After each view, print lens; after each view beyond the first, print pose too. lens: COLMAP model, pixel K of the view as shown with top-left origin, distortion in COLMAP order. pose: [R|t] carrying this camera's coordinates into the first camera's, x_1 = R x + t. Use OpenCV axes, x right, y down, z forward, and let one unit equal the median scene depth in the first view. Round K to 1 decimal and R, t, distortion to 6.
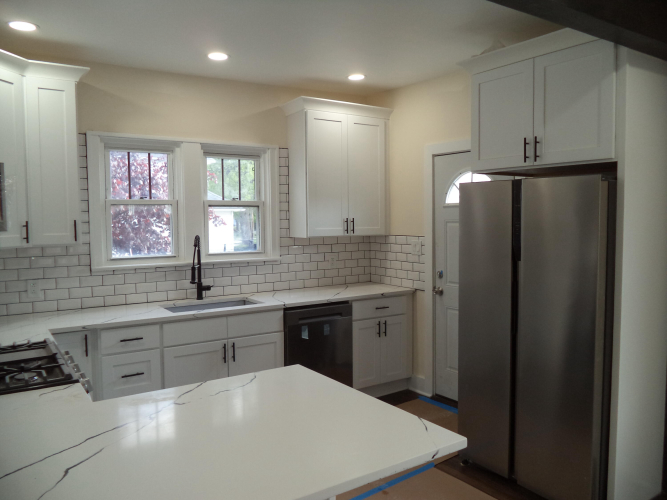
lens RADIAL K [[535.6, 0, 335.0], [0, 535.6, 250.1], [0, 0, 1]] dist [-0.037472, 0.007099]
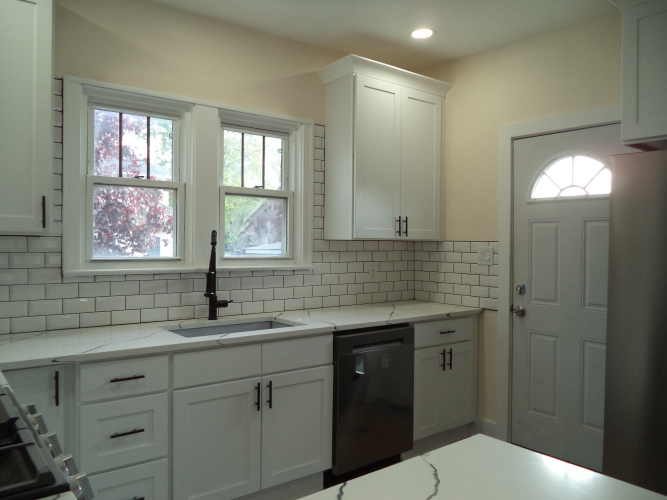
lens RADIAL K [[535.6, 0, 333.1], [0, 535.6, 249.8], [0, 0, 1]] dist [-0.037472, 0.007099]
pose [[0.996999, 0.016723, 0.075580, -0.144612], [-0.013109, 0.998758, -0.048062, 0.030235], [-0.076290, 0.046927, 0.995981, 0.255789]]
